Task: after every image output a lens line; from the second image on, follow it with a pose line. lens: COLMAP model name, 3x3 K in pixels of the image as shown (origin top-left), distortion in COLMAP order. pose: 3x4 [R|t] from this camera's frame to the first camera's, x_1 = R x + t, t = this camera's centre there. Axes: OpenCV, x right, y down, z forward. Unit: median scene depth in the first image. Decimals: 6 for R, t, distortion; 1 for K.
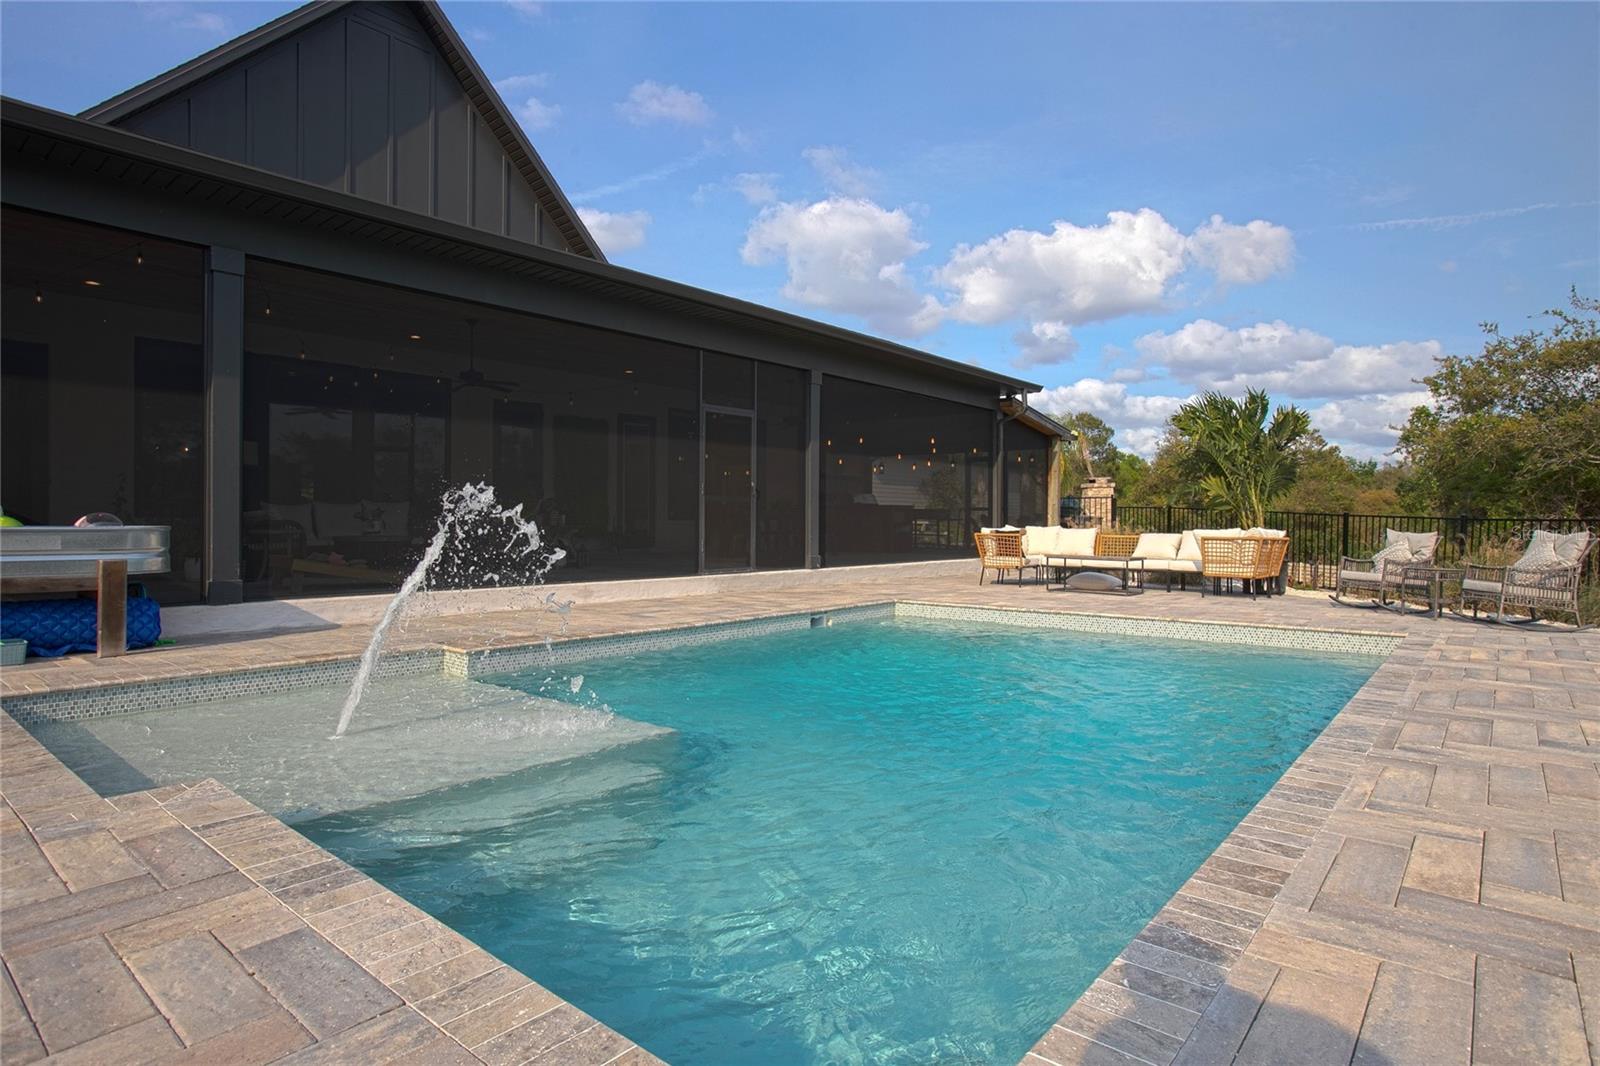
lens RADIAL K [[849.6, 0, 782.6], [0, 849.6, 523.9], [0, 0, 1]] dist [0.015616, 0.003953]
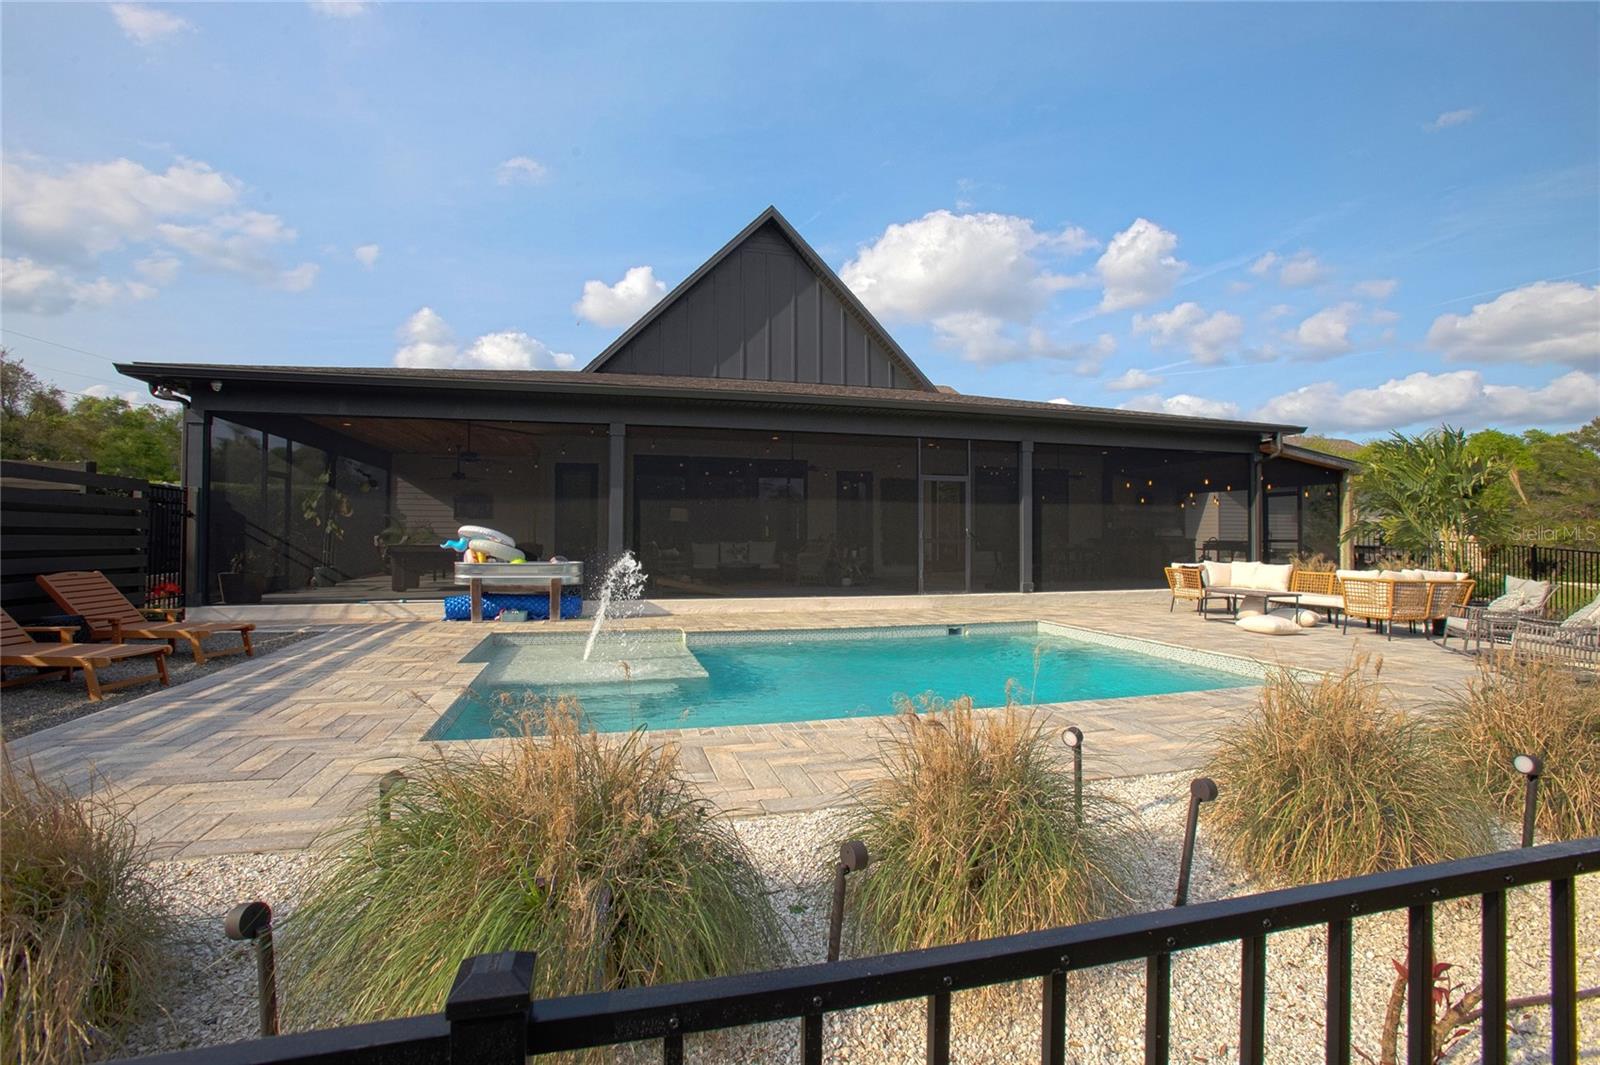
lens RADIAL K [[741.5, 0, 801.0], [0, 741.5, 538.6], [0, 0, 1]] dist [-0.002750, 0.000179]
pose [[0.833401, -0.000946, -0.552668, 0.422855], [-0.000433, 0.999997, -0.002365, -0.029408], [0.552669, 0.002211, 0.833398, -0.129995]]
